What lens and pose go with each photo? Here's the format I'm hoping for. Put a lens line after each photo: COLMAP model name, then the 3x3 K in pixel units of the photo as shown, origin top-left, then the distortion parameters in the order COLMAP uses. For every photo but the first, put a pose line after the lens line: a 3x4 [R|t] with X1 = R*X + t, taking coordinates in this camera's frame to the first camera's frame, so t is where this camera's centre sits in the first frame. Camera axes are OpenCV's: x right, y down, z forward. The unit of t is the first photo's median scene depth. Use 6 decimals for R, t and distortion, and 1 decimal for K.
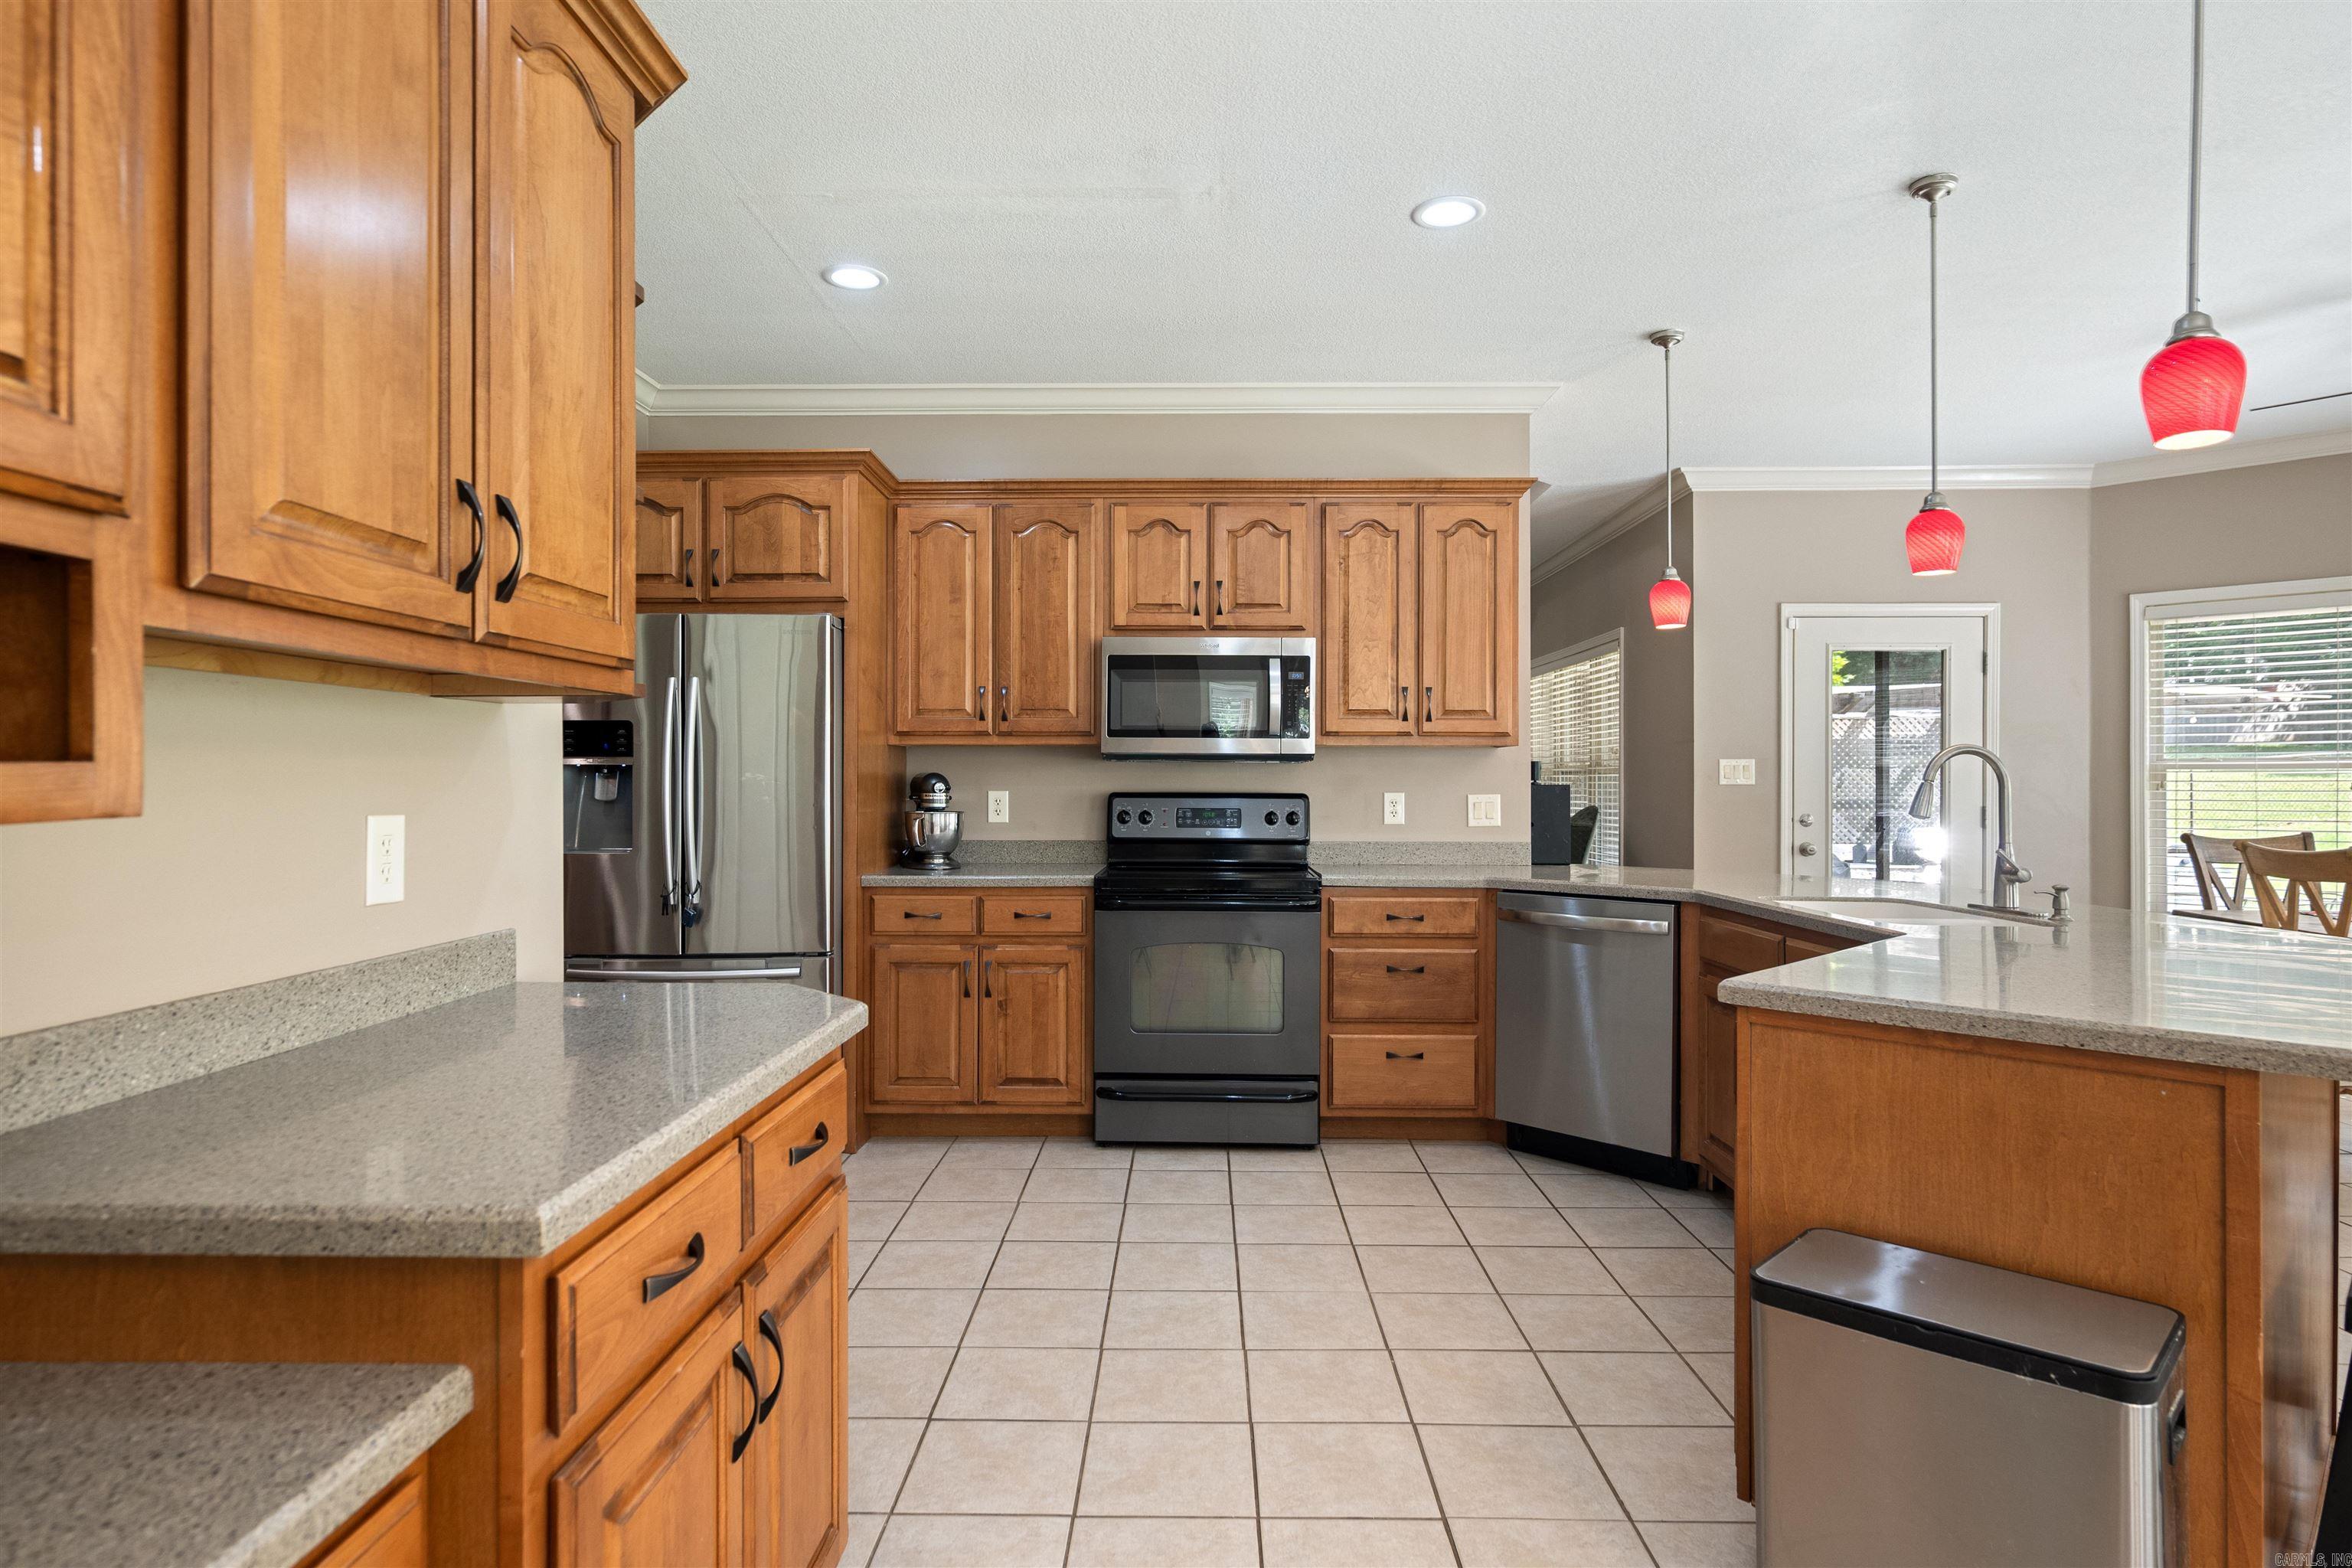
lens RADIAL K [[1265.8, 0, 1173.4], [0, 1265.8, 773.5], [0, 0, 1]] dist [-0.001844, 0.000406]
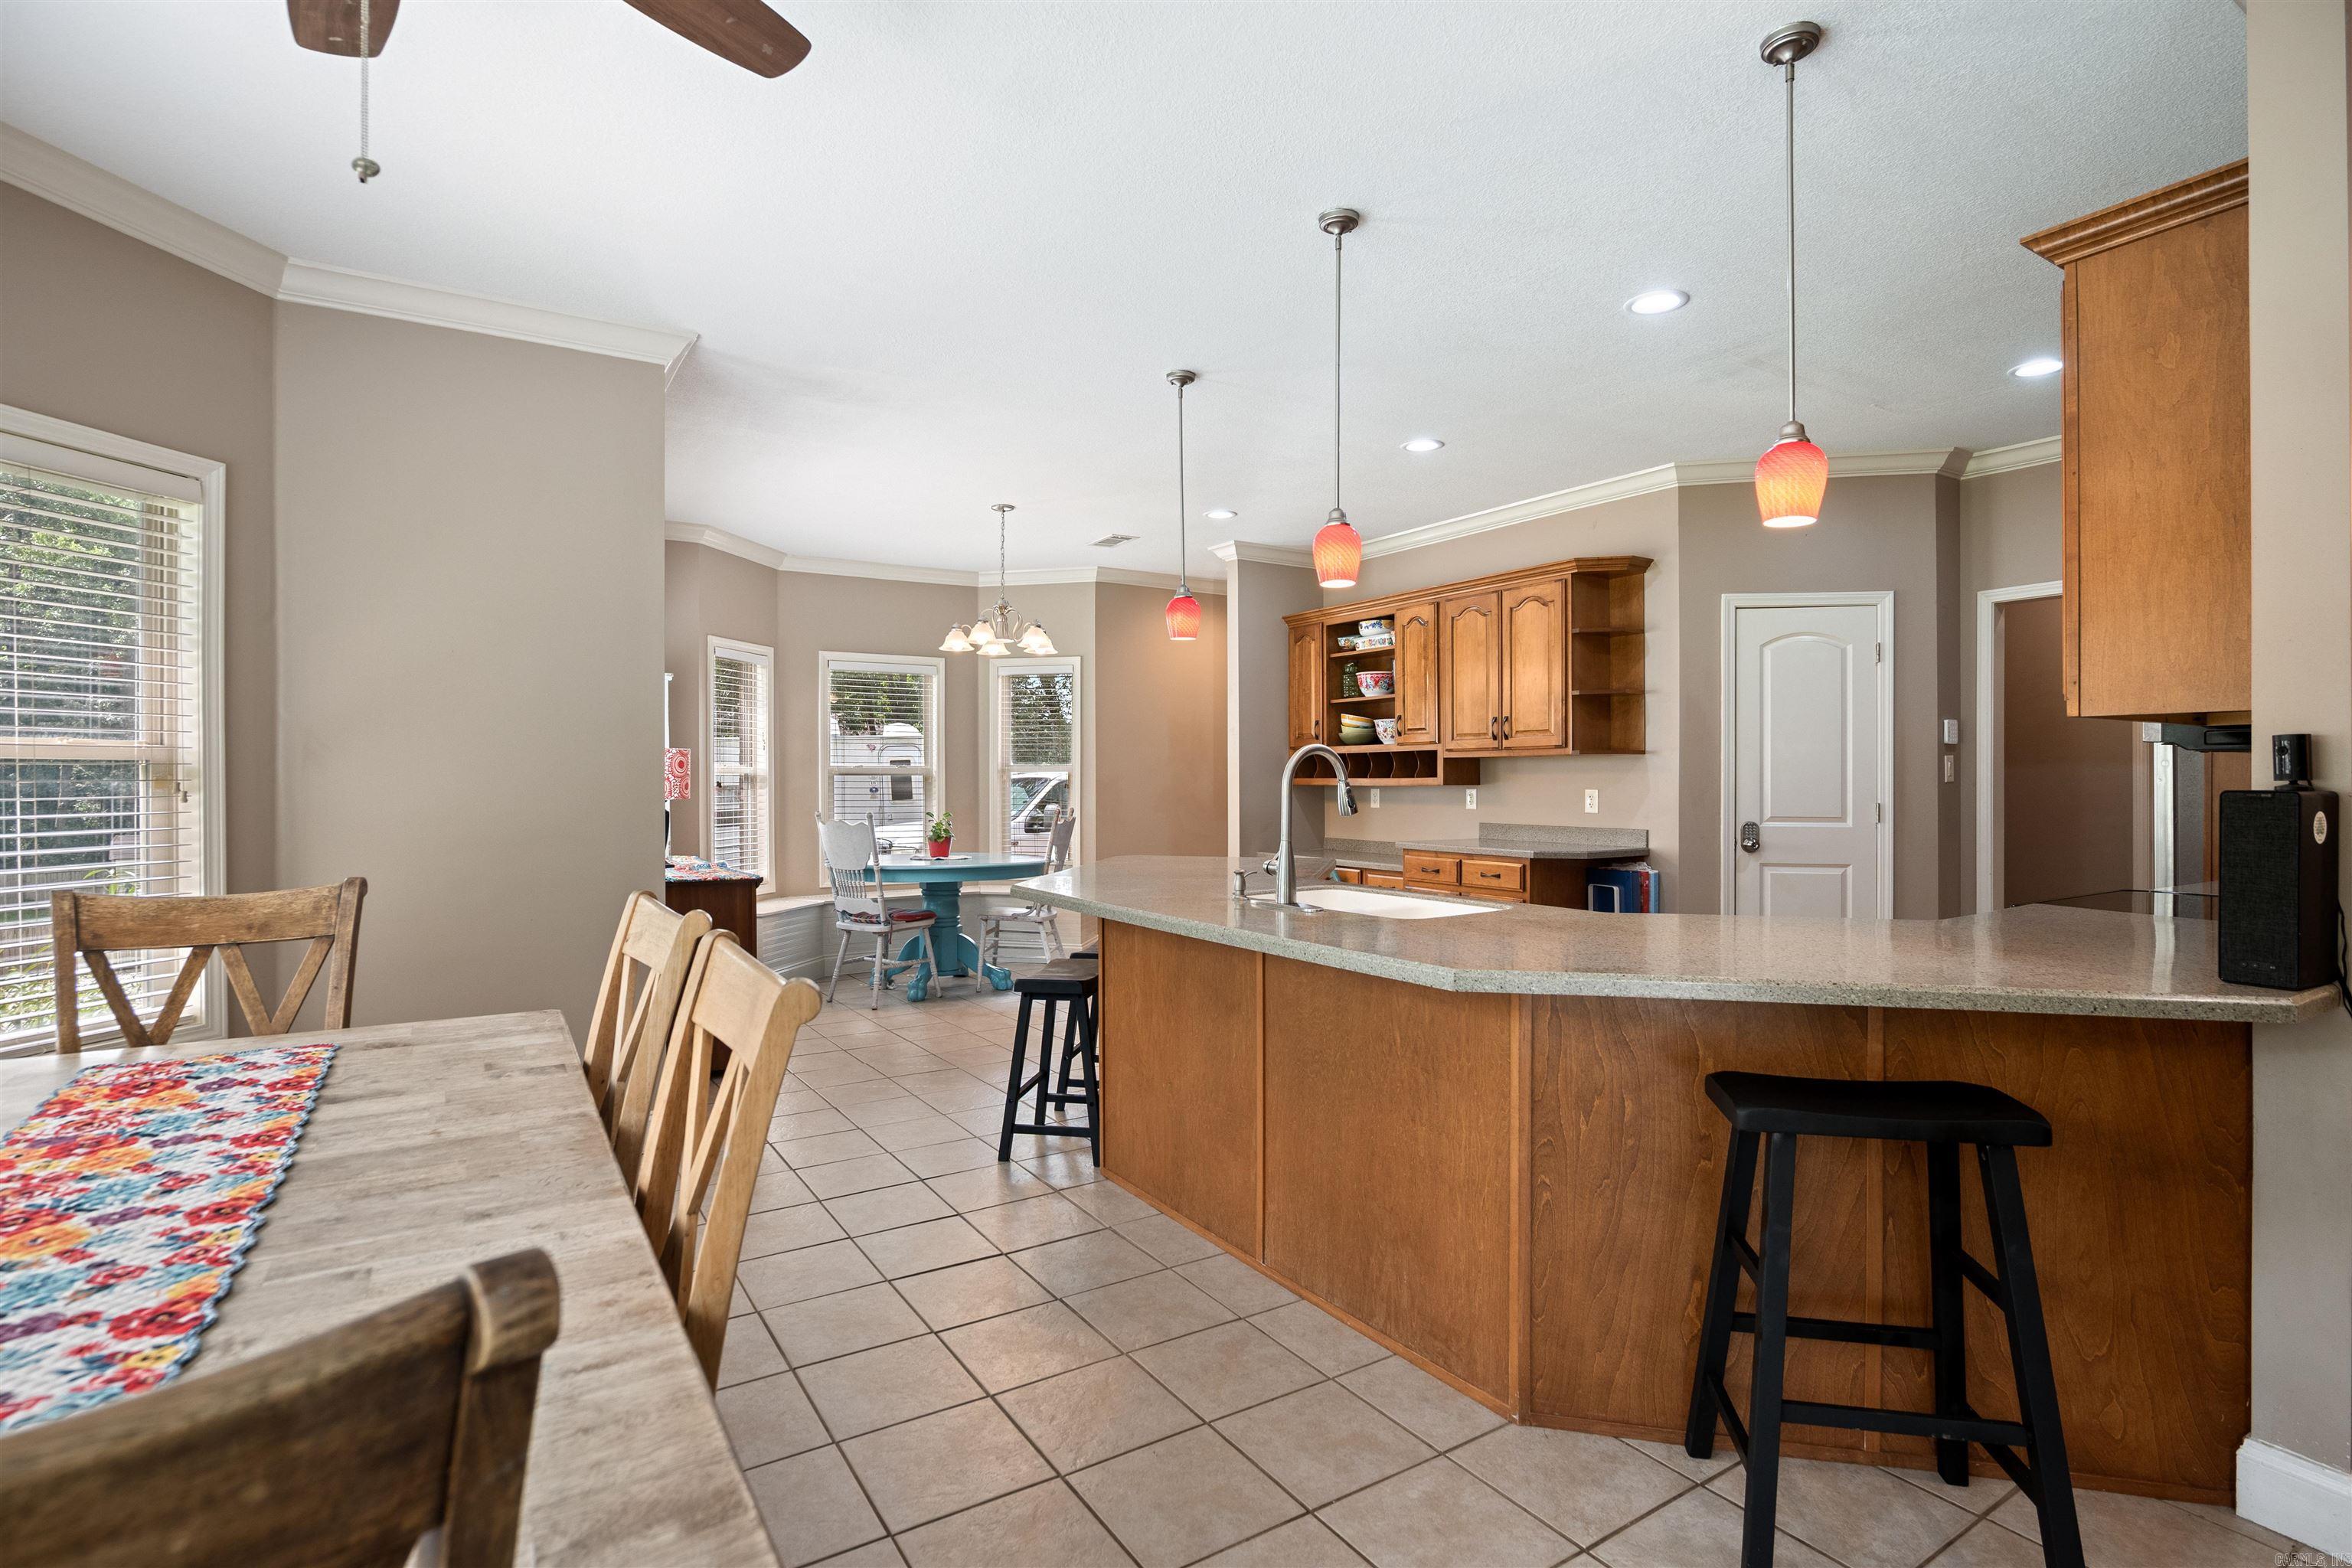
lens RADIAL K [[1154.4, 0, 1174.7], [0, 1154.4, 774.7], [0, 0, 1]] dist [-0.012064, 0.000723]
pose [[-0.835035, -0.002012, -0.550194, 0.867692], [0.003149, 0.999959, -0.008437, 0.005763], [0.550188, -0.008778, -0.834995, 1.215214]]
